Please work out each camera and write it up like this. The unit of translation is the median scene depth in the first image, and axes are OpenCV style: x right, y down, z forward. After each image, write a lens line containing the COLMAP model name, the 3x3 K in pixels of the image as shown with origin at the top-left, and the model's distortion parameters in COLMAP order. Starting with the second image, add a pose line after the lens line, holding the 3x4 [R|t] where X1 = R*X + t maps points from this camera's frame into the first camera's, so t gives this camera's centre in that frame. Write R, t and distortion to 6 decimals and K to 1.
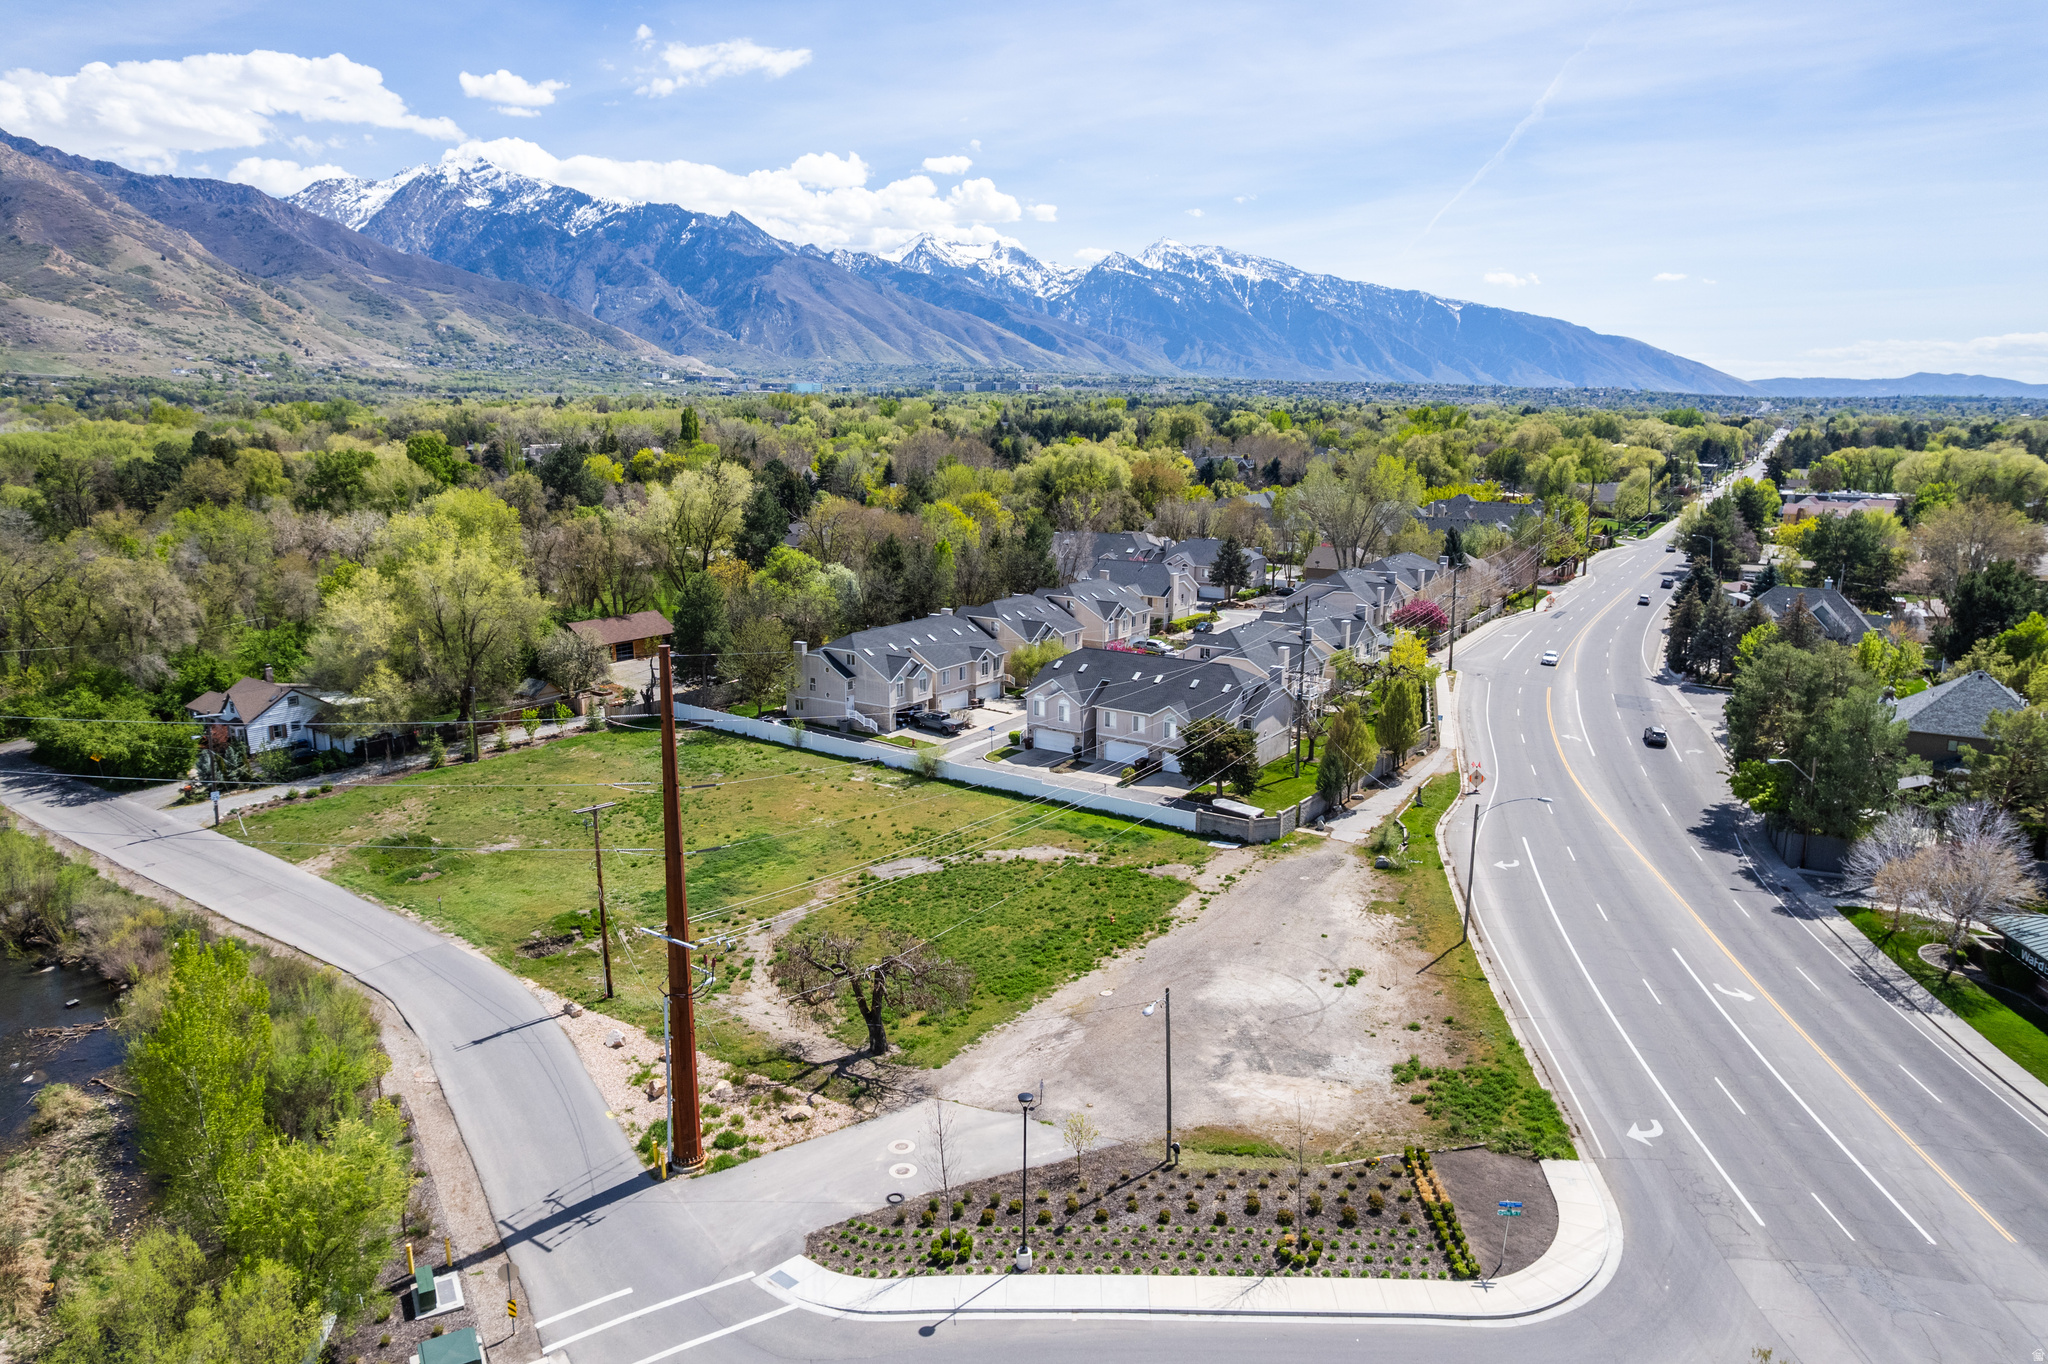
lens RADIAL K [[1319.3, 0, 1017.8], [0, 1319.3, 679.8], [0, 0, 1]] dist [-0.082196, 0.077791]
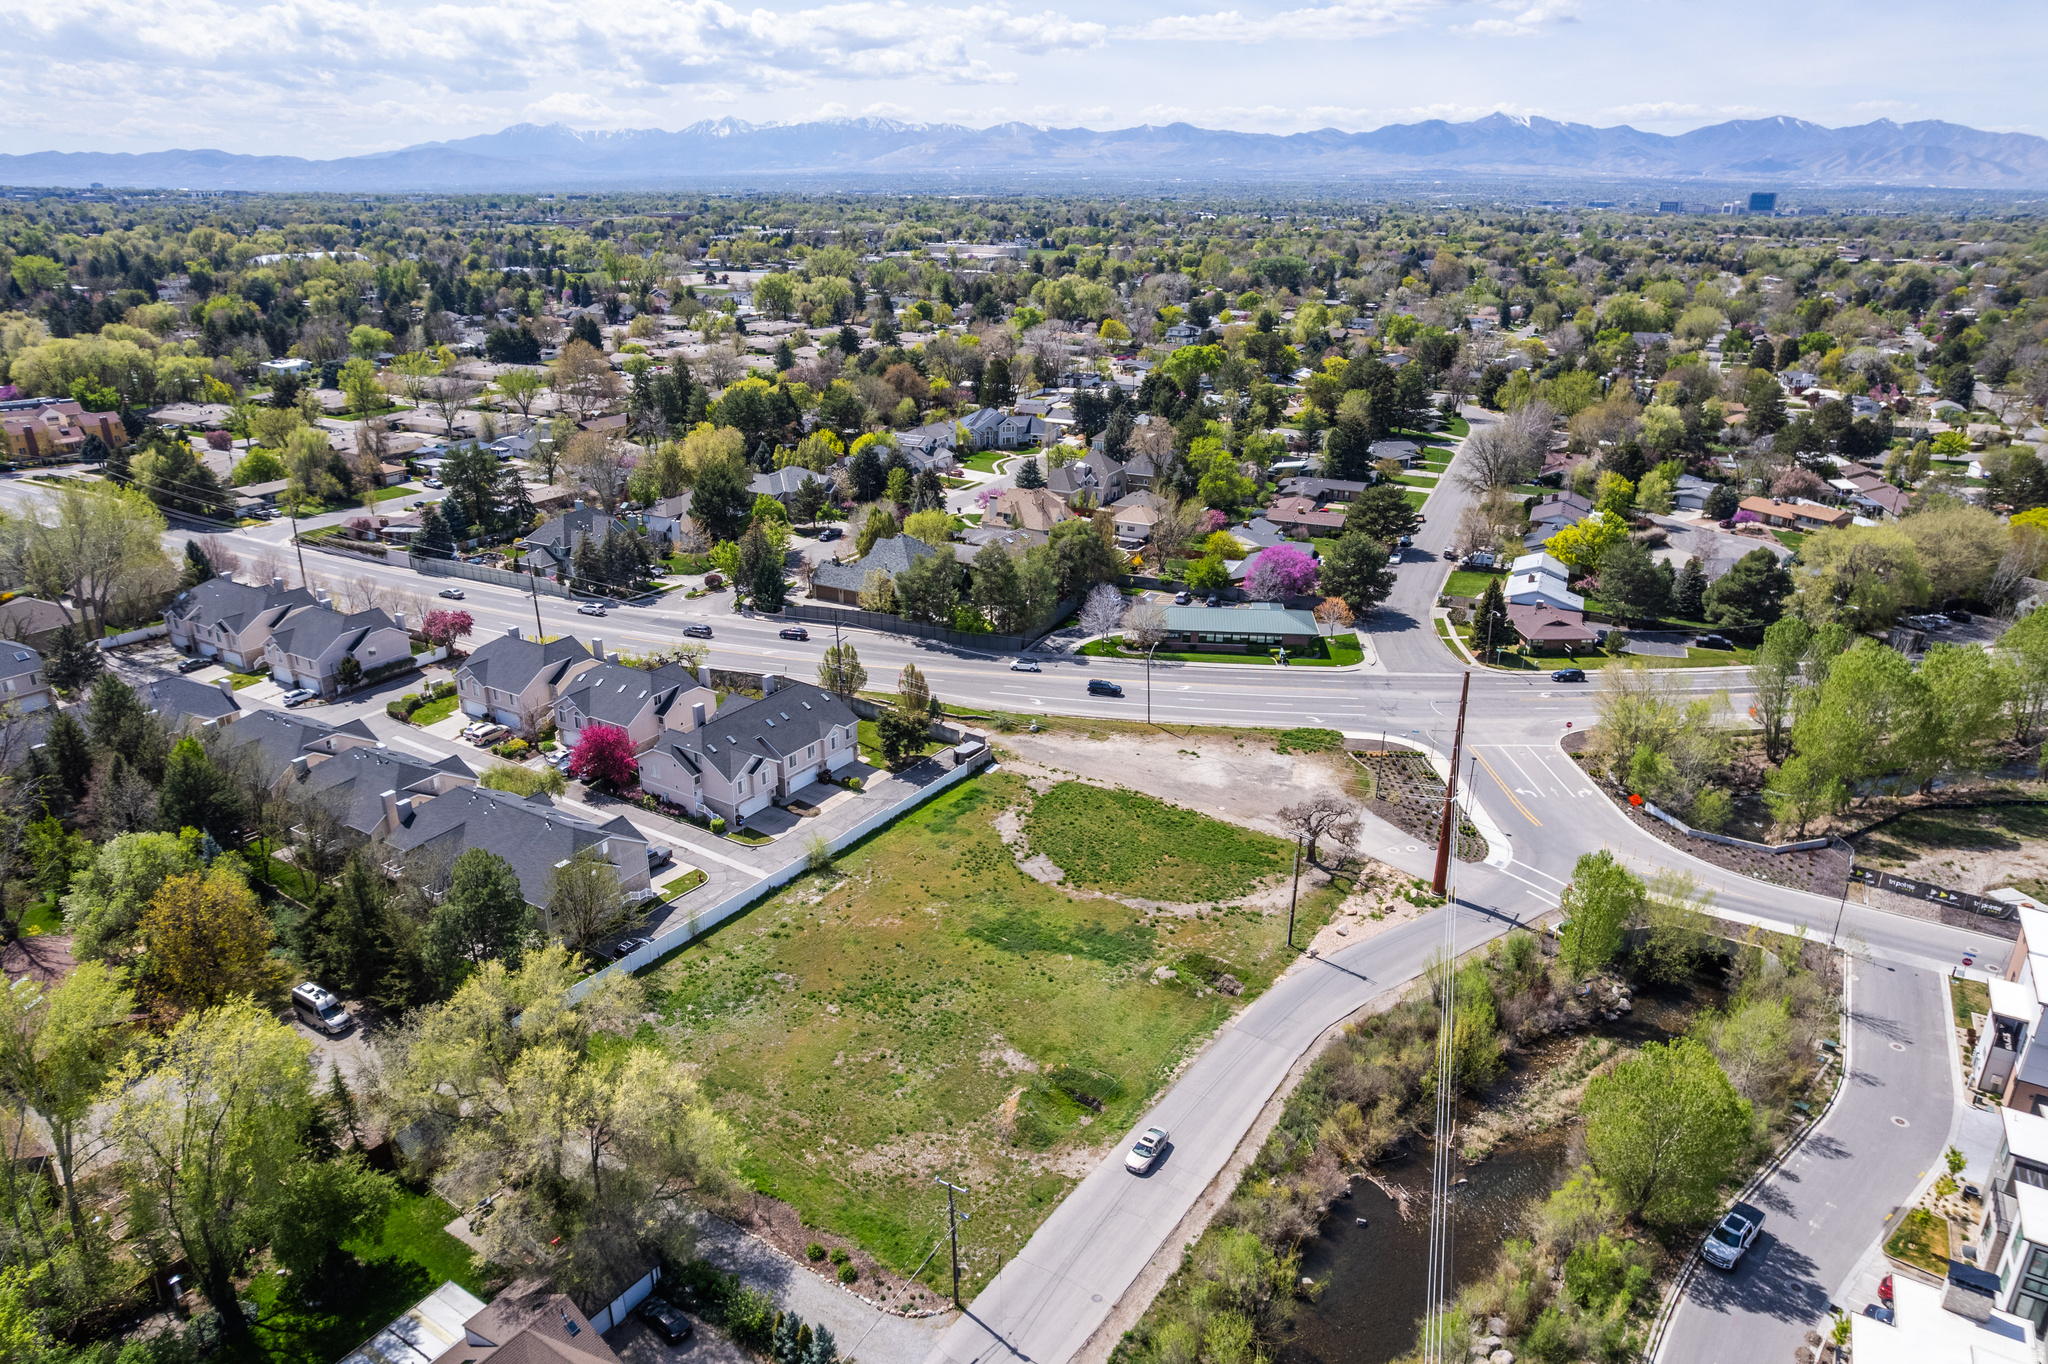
lens RADIAL K [[1323.9, 0, 1023.3], [0, 1323.9, 675.8], [0, 0, 1]] dist [-0.075276, 0.064661]
pose [[-0.034089, -0.356664, 0.933611, -0.869349], [0.199429, 0.912939, 0.356049, -0.359724], [-0.979319, 0.198326, 0.040008, 0.609487]]
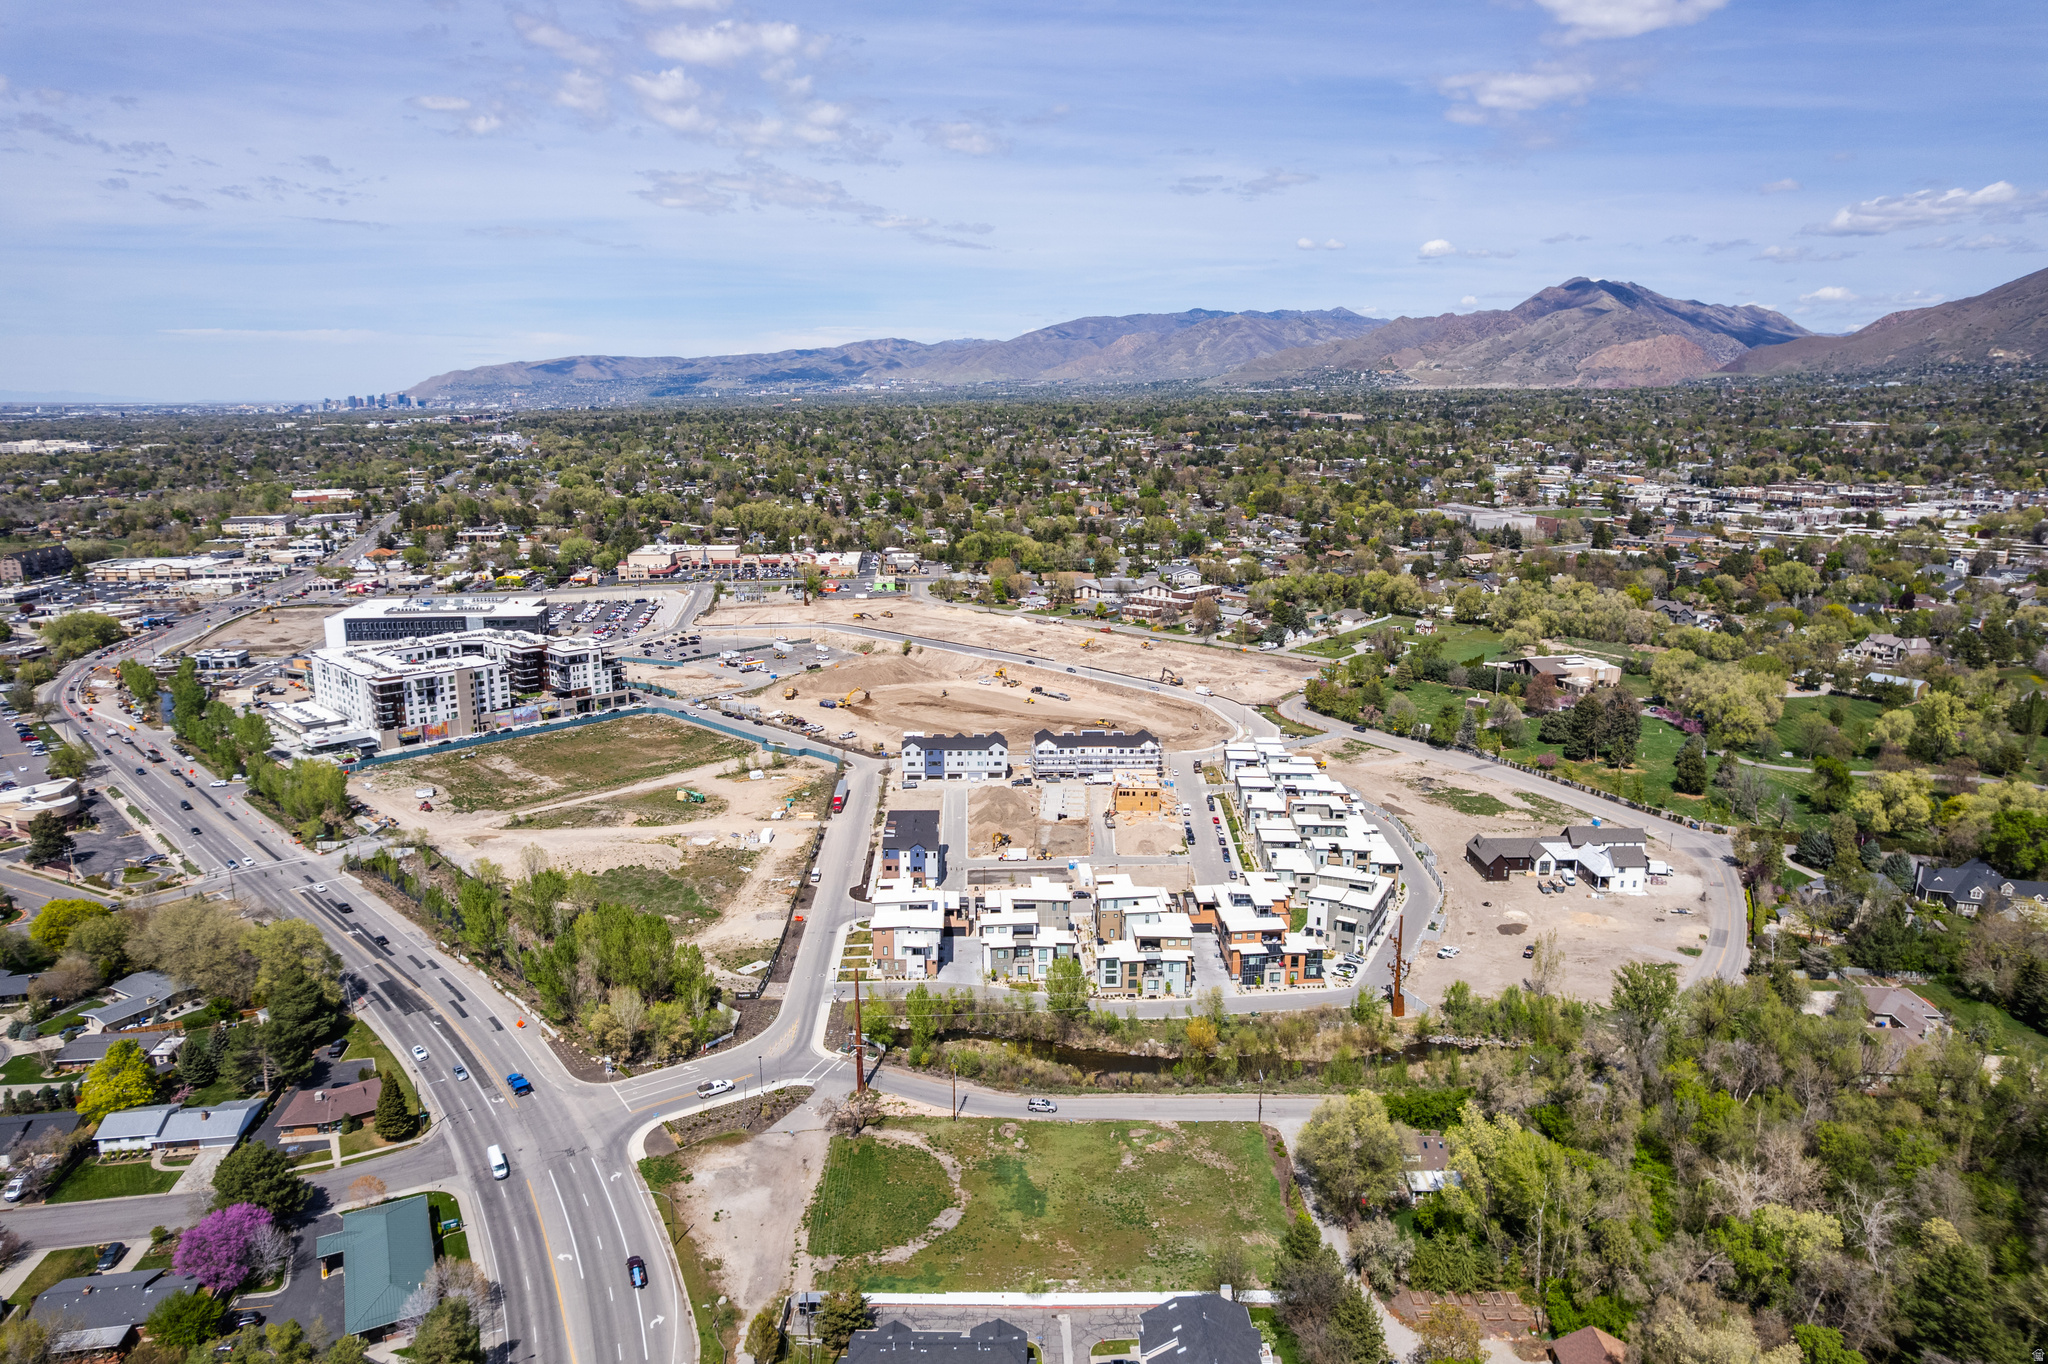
lens RADIAL K [[1312.9, 0, 1022.1], [0, 1312.9, 687.3], [0, 0, 1]] dist [-0.073561, 0.055701]
pose [[-0.818922, 0.119964, -0.561226, 0.554443], [-0.122856, 0.918594, 0.375621, -0.901201], [0.560600, 0.376555, -0.737519, 1.469044]]
